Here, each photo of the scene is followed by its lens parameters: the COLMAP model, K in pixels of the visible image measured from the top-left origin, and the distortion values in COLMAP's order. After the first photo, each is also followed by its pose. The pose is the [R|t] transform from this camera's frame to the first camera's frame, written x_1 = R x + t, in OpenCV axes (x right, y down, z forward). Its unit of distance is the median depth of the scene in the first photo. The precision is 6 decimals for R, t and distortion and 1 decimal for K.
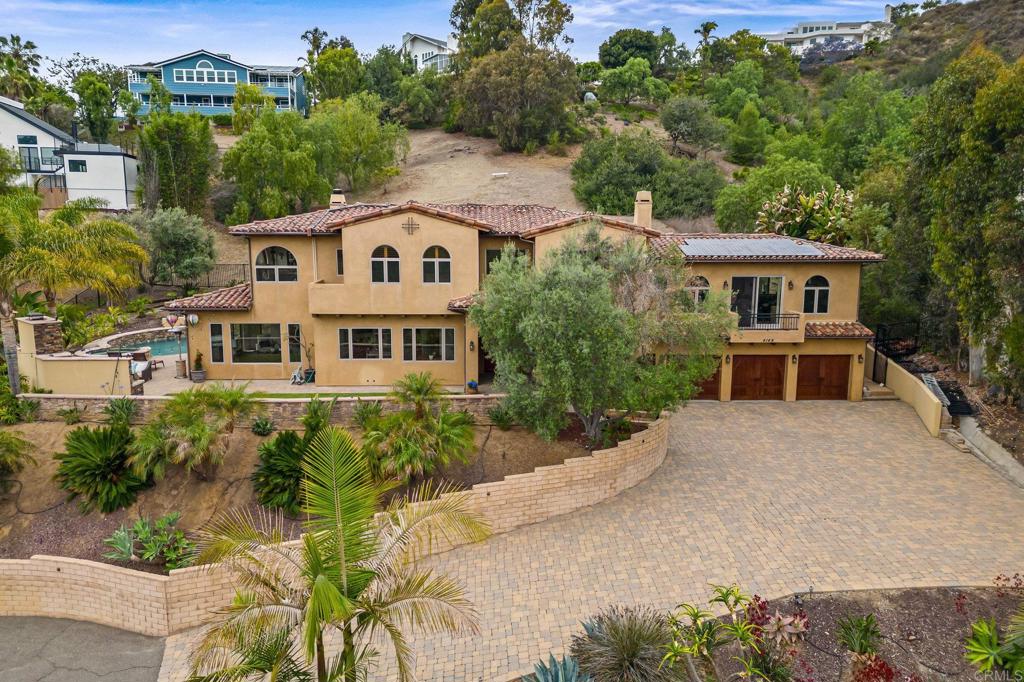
lens RADIAL K [[739.0, 0, 539.9], [0, 739.0, 342.7], [0, 0, 1]] dist [0.057059, -0.028053]
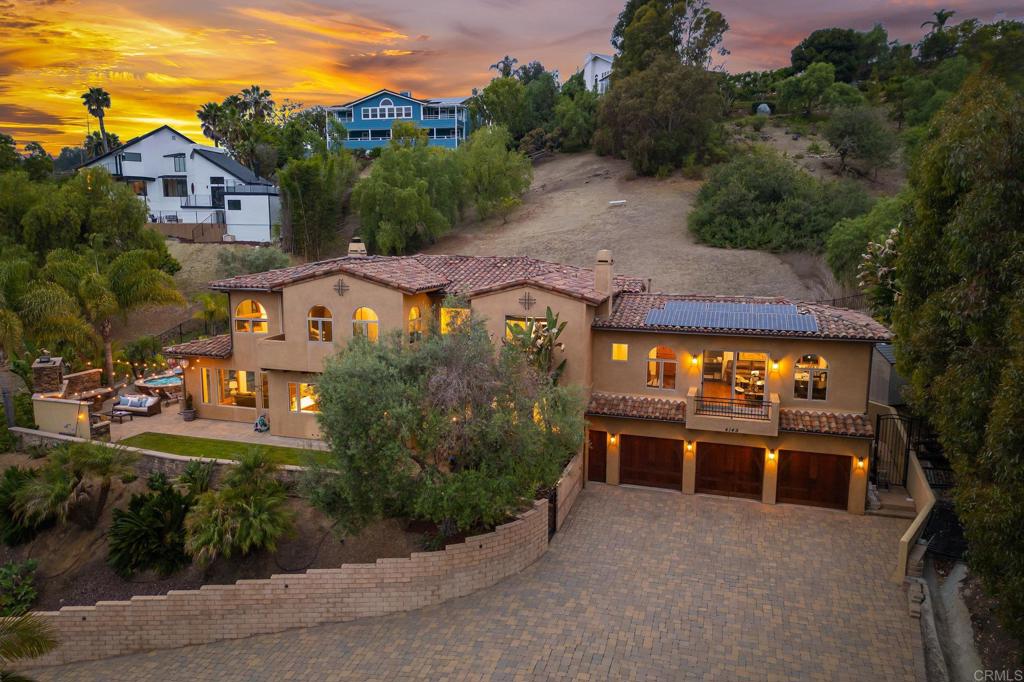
lens RADIAL K [[739.0, 0, 534.8], [0, 739.0, 342.4], [0, 0, 1]] dist [0.057059, -0.028053]
pose [[0.939848, 0.054886, -0.337155, 0.198376], [-0.056586, 0.998386, 0.004791, -0.049347], [0.336874, 0.014576, 0.941437, 0.068627]]
